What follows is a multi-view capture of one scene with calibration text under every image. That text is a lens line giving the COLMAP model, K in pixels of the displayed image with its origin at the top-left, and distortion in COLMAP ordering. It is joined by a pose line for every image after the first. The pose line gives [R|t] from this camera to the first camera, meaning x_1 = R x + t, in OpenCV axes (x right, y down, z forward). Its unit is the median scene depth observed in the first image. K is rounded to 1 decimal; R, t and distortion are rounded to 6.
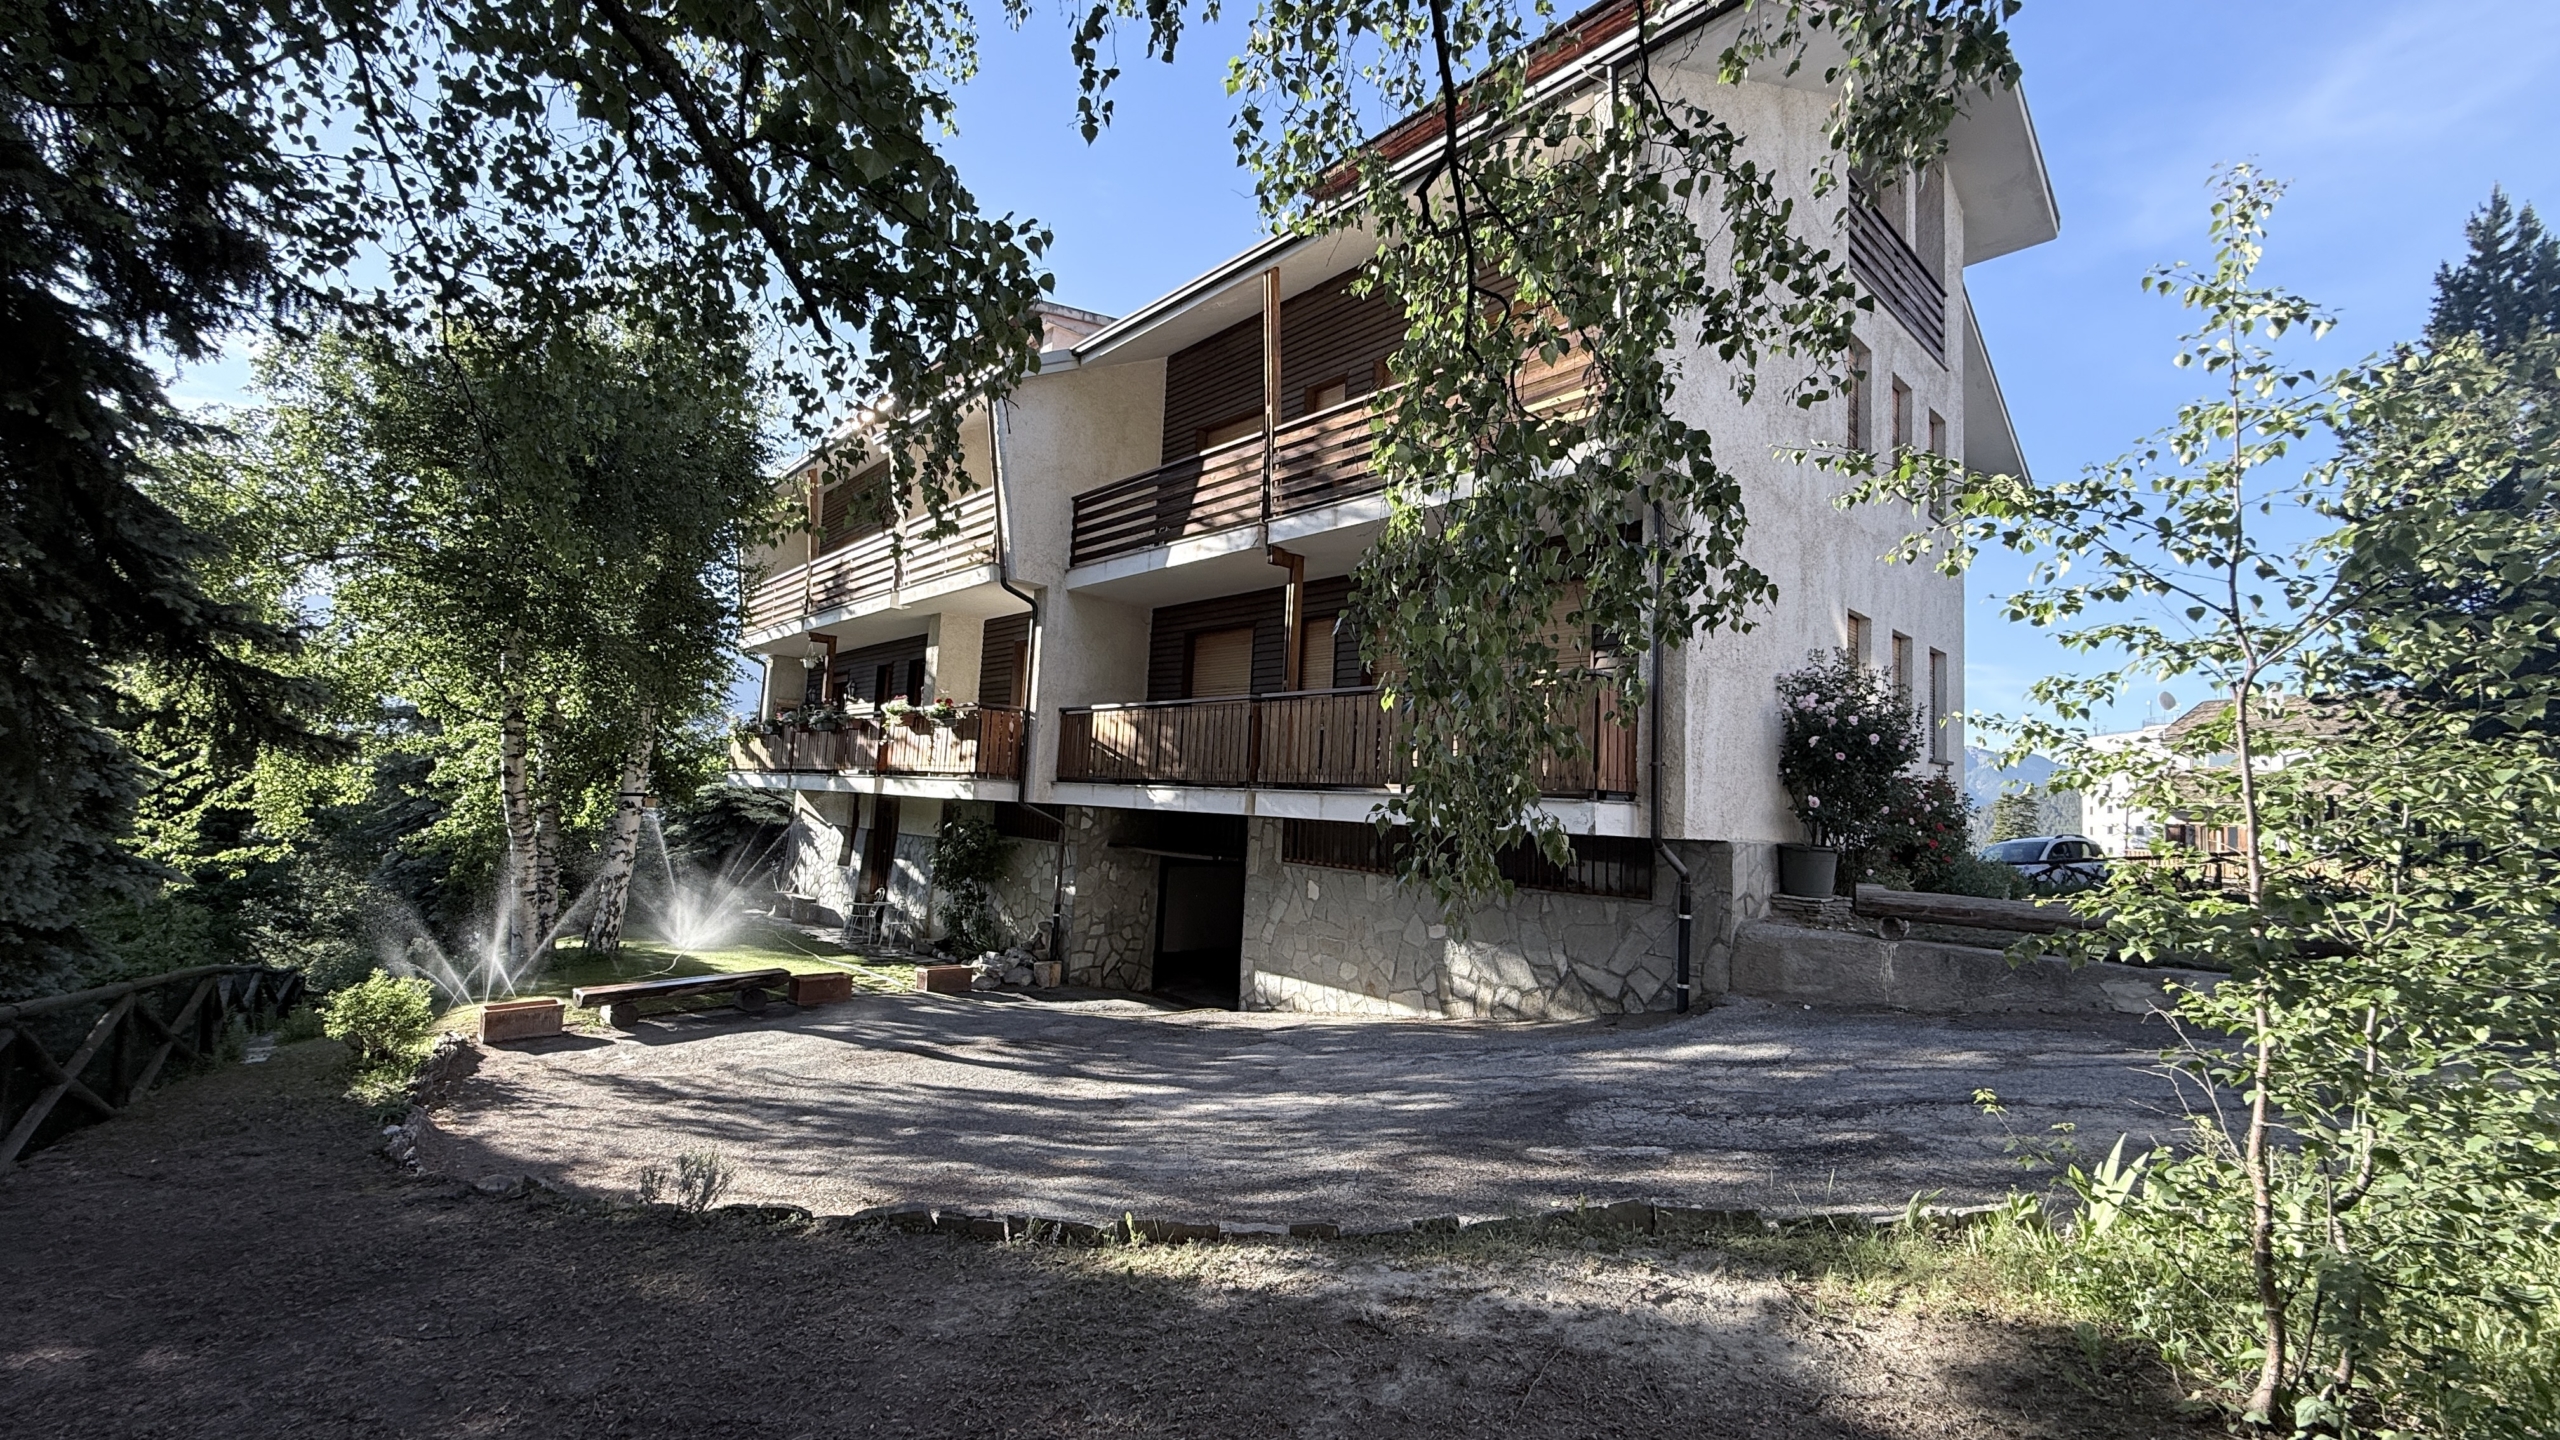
lens RADIAL K [[1010.2, 0, 1283.5], [0, 1010.2, 720.8], [0, 0, 1]] dist [-0.006158, 0.000529]
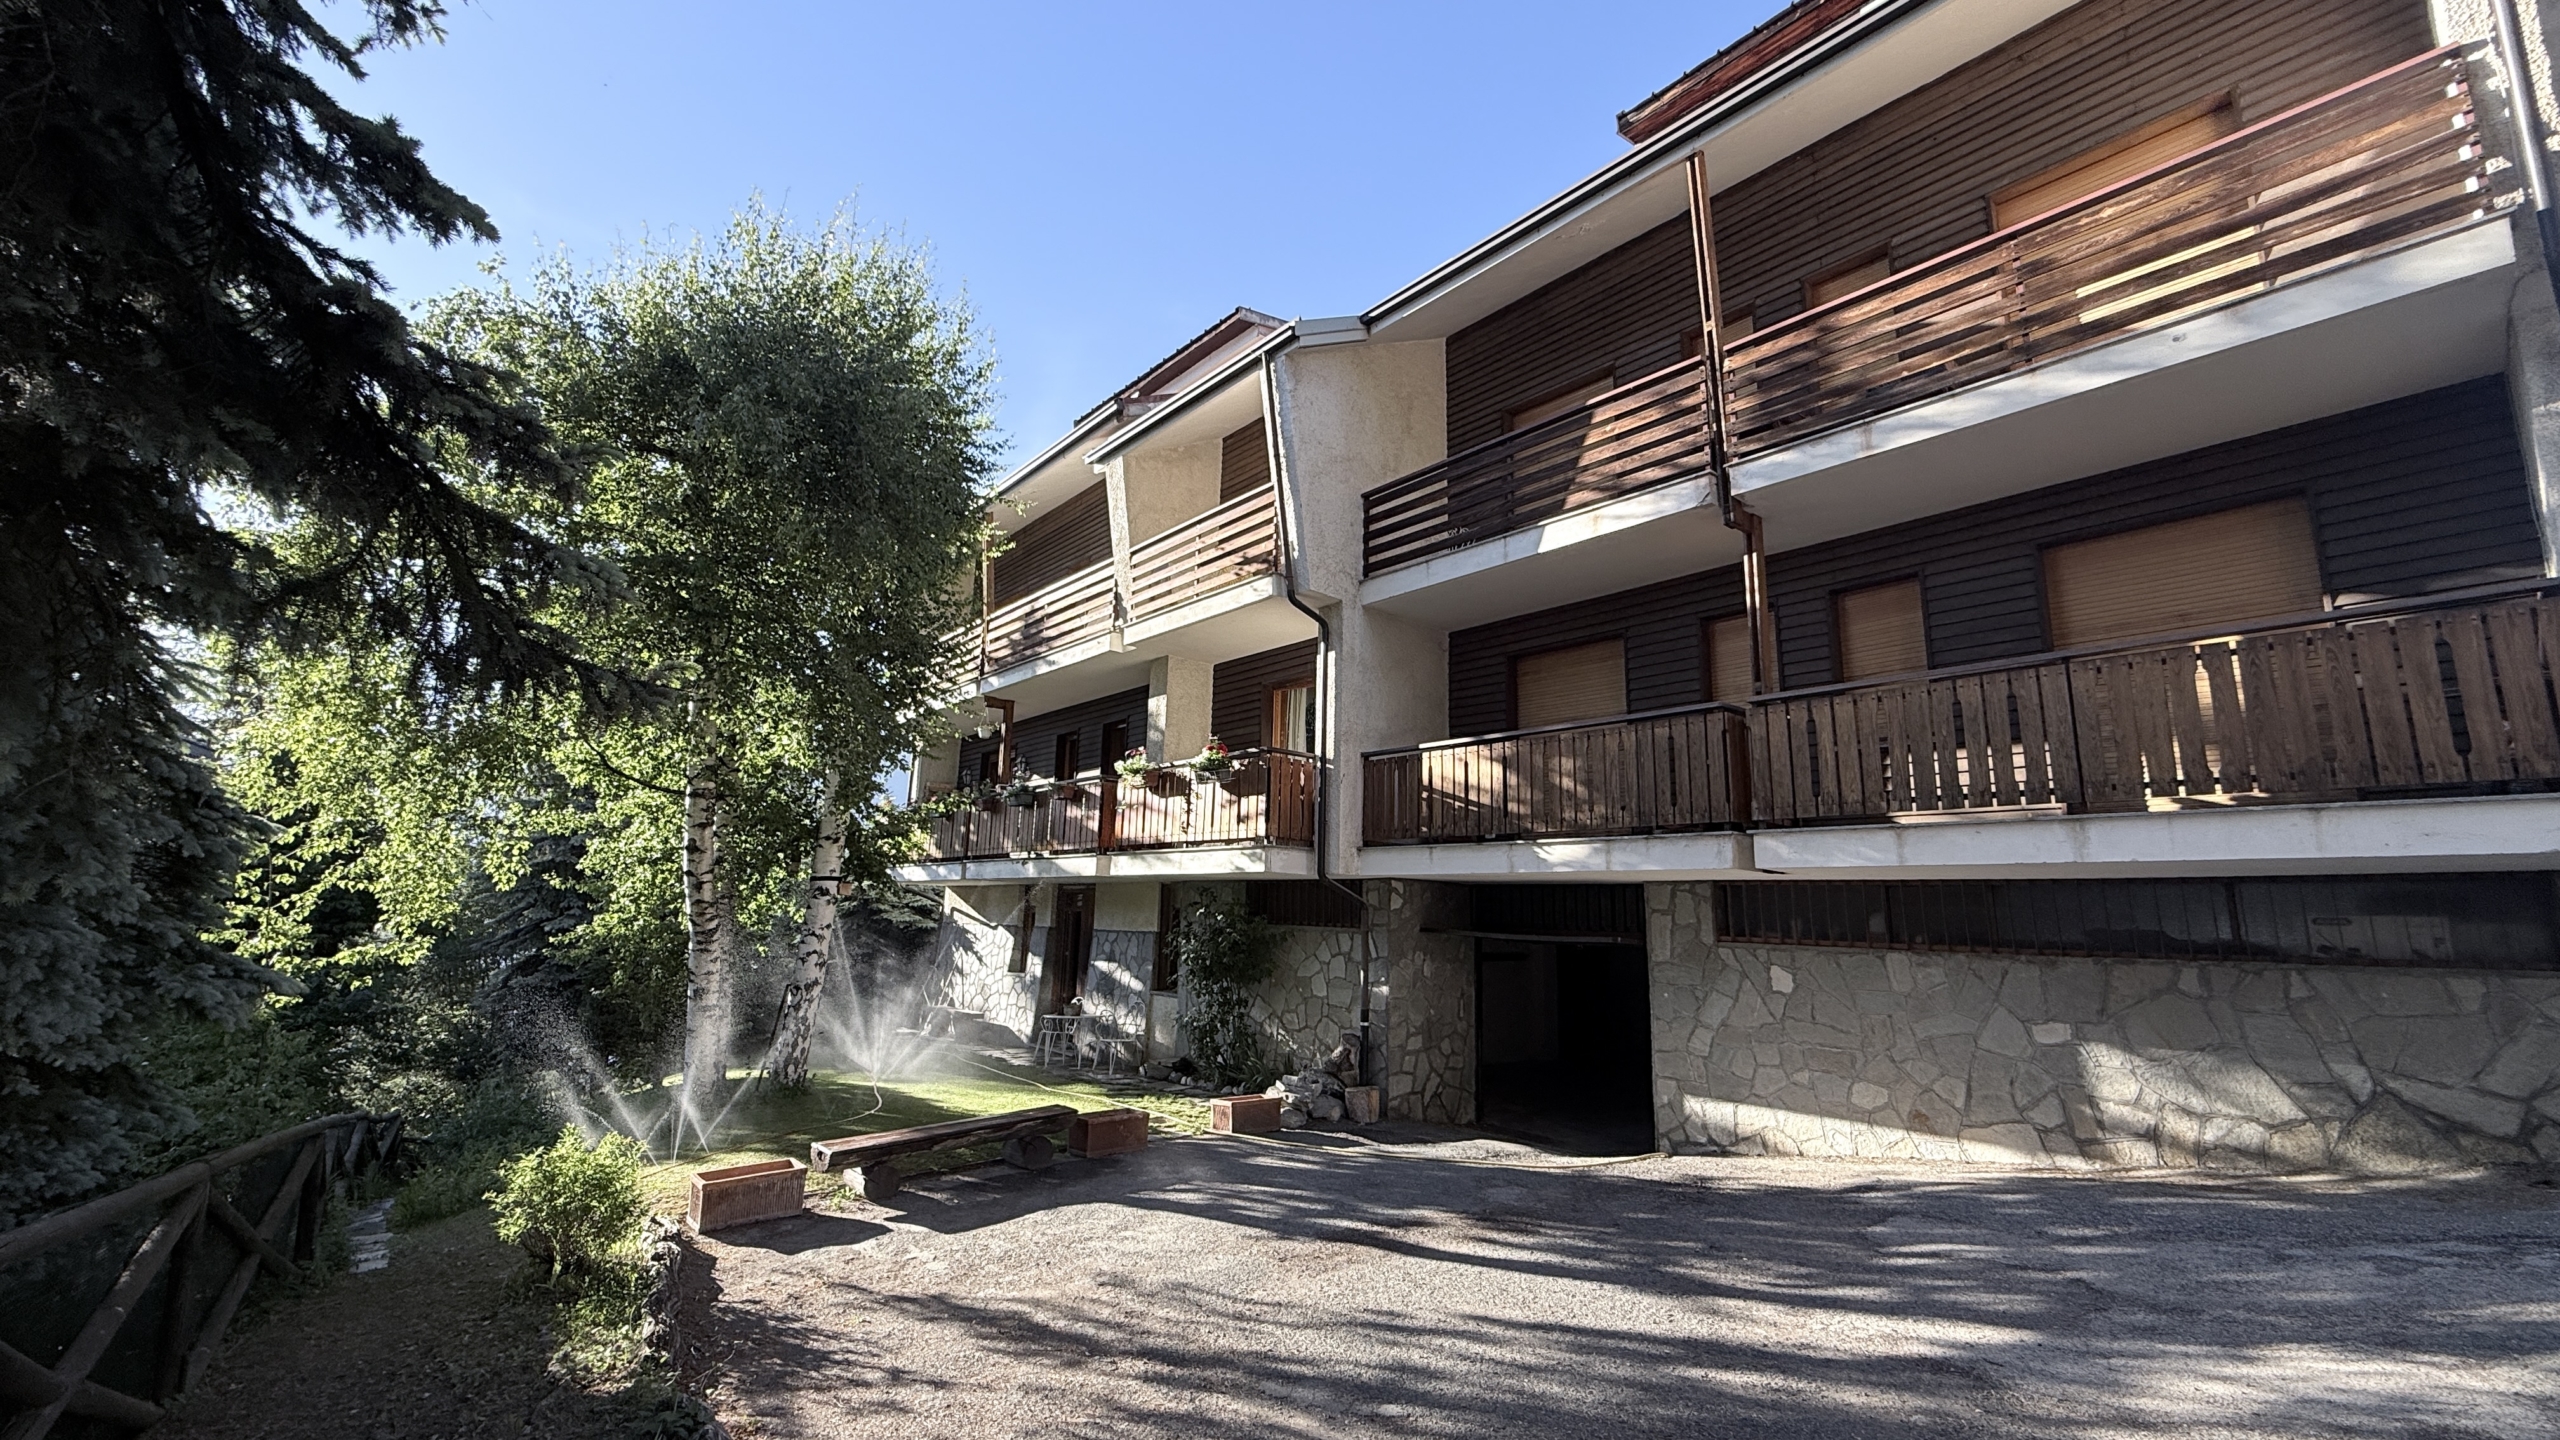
lens RADIAL K [[1010.2, 0, 1277.9], [0, 1010.2, 721.0], [0, 0, 1]] dist [-0.006158, 0.000529]
pose [[0.998333, -0.033871, -0.046734, -0.302111], [0.028789, 0.994010, -0.105430, 0.052850], [0.050025, 0.103909, 0.993328, 0.262051]]
